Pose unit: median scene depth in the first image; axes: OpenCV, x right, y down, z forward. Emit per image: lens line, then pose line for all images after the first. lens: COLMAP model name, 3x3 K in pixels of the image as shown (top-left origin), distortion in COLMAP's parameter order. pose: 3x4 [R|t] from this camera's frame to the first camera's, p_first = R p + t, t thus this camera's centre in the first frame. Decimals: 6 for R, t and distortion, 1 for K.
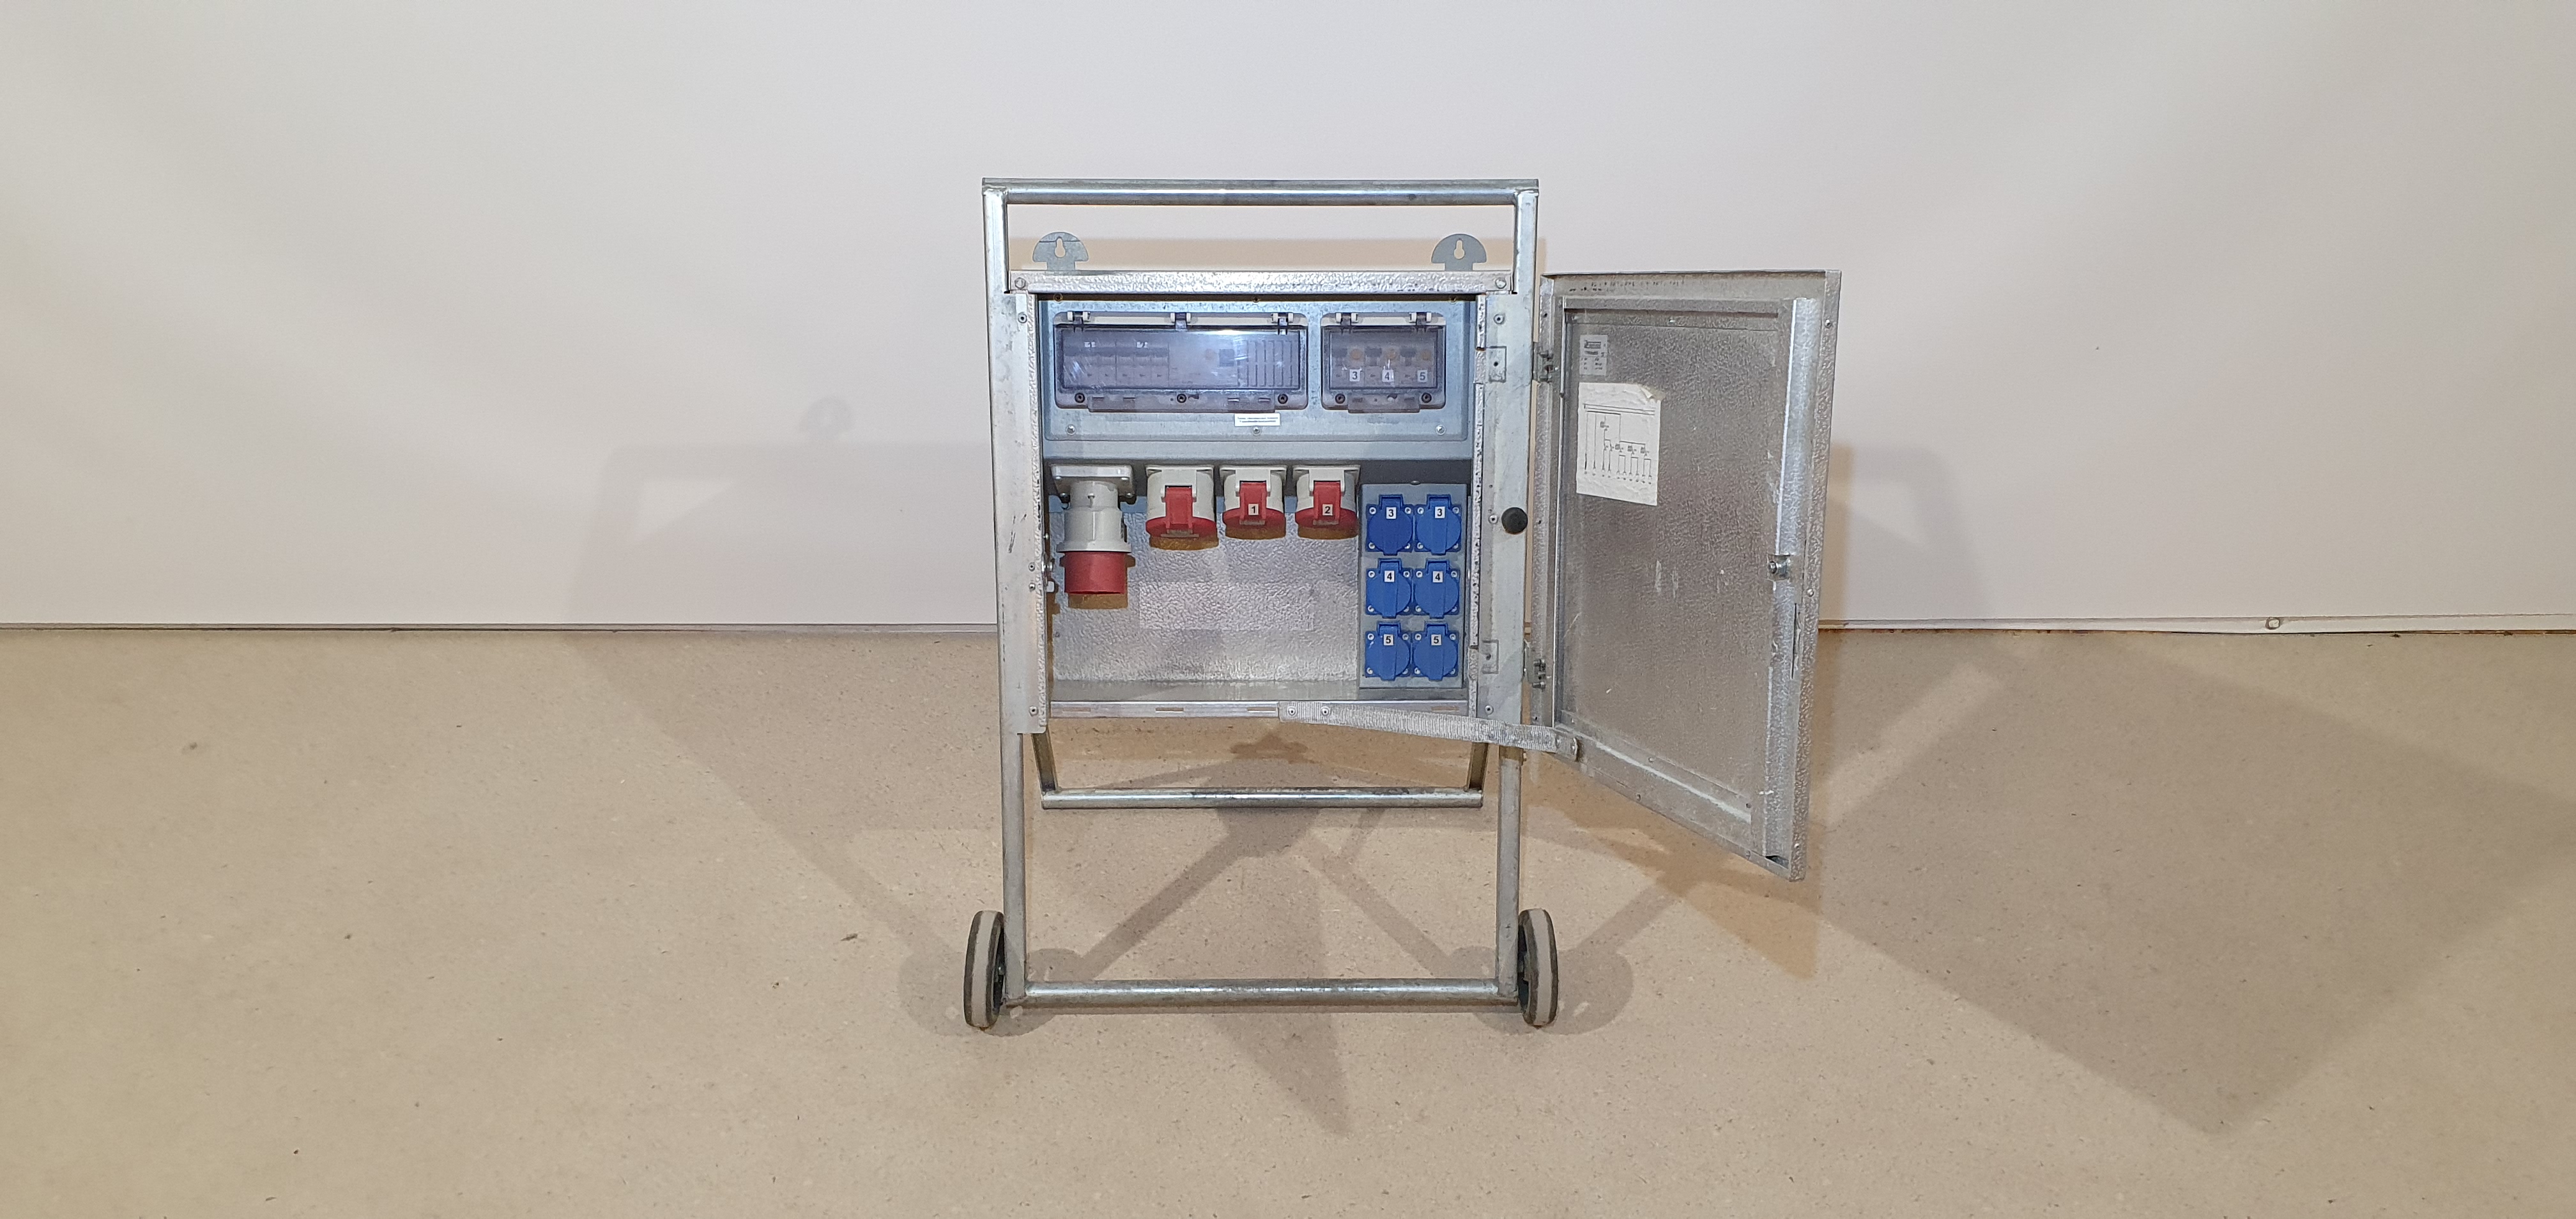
lens RADIAL K [[2073.0, 0, 1288.0], [0, 2073.0, 609.5], [0, 0, 1]] dist [0.037680, 0.003174]
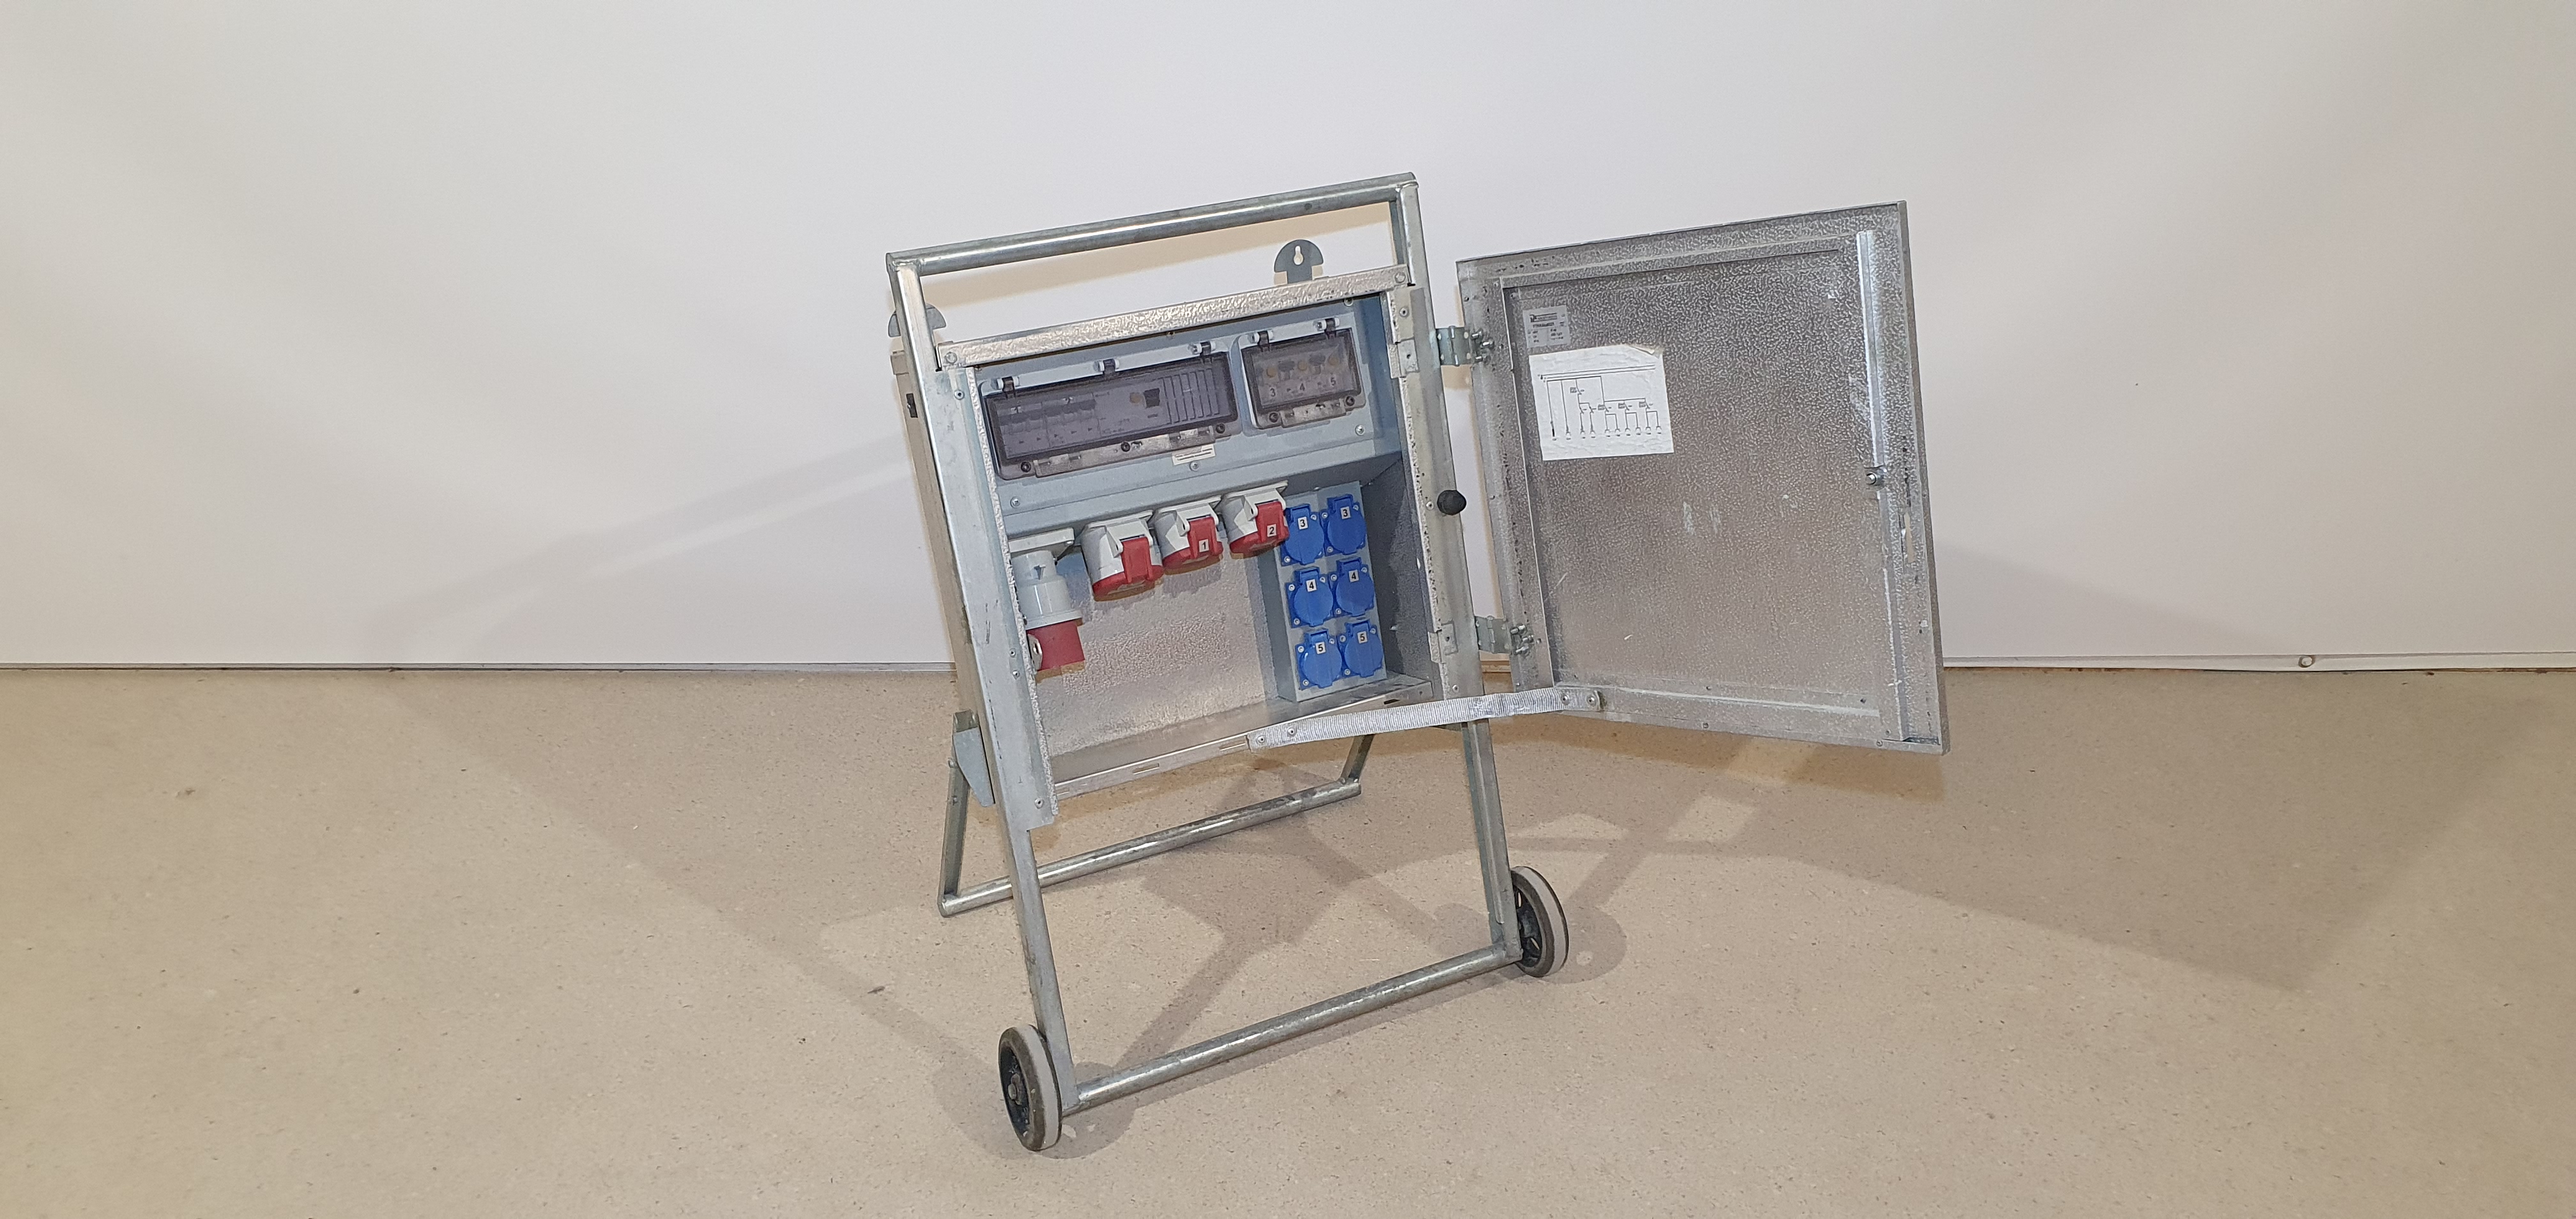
lens RADIAL K [[2073.0, 0, 1288.0], [0, 2073.0, 609.5], [0, 0, 1]] dist [0.037680, 0.003174]
pose [[0.890517, -0.220275, 0.398068, -0.381626], [0.221446, 0.974194, 0.043682, -0.053566], [-0.397417, 0.049251, 0.916315, 0.092527]]
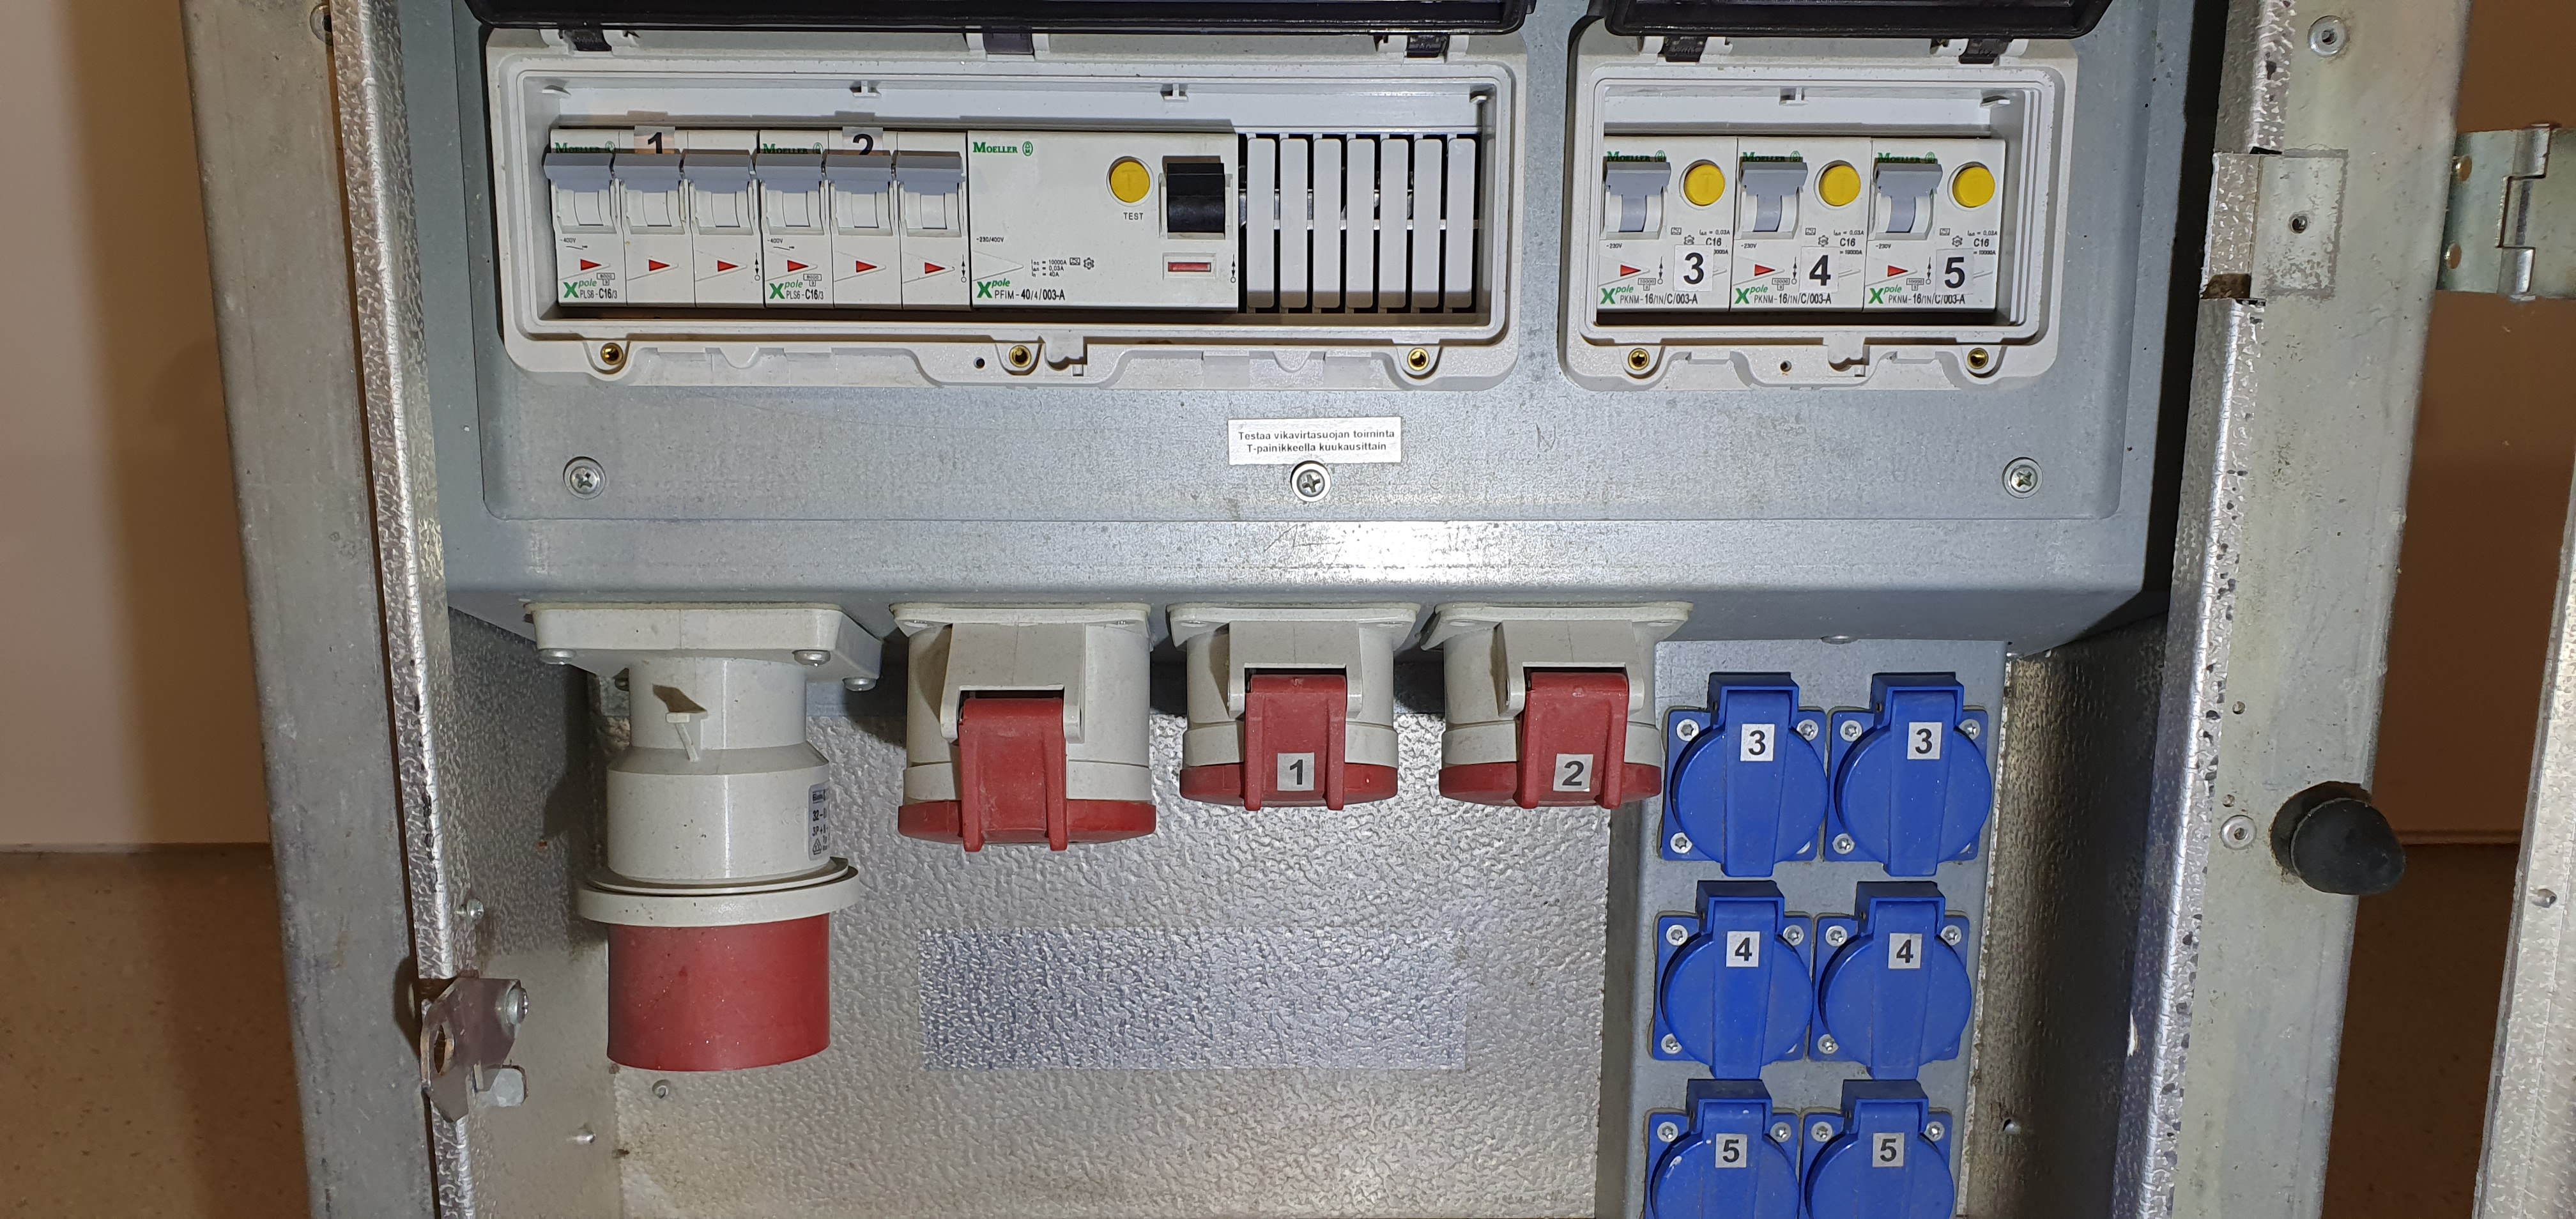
lens RADIAL K [[2070.5, 0, 1274.0], [0, 2070.5, 550.6], [0, 0, 1]] dist [-0.039762, 0.125671]
pose [[0.999676, 0.000161, 0.025441, -0.026624], [-0.001250, 0.999083, 0.042800, -0.089713], [-0.025411, -0.042818, 0.998760, 0.748057]]
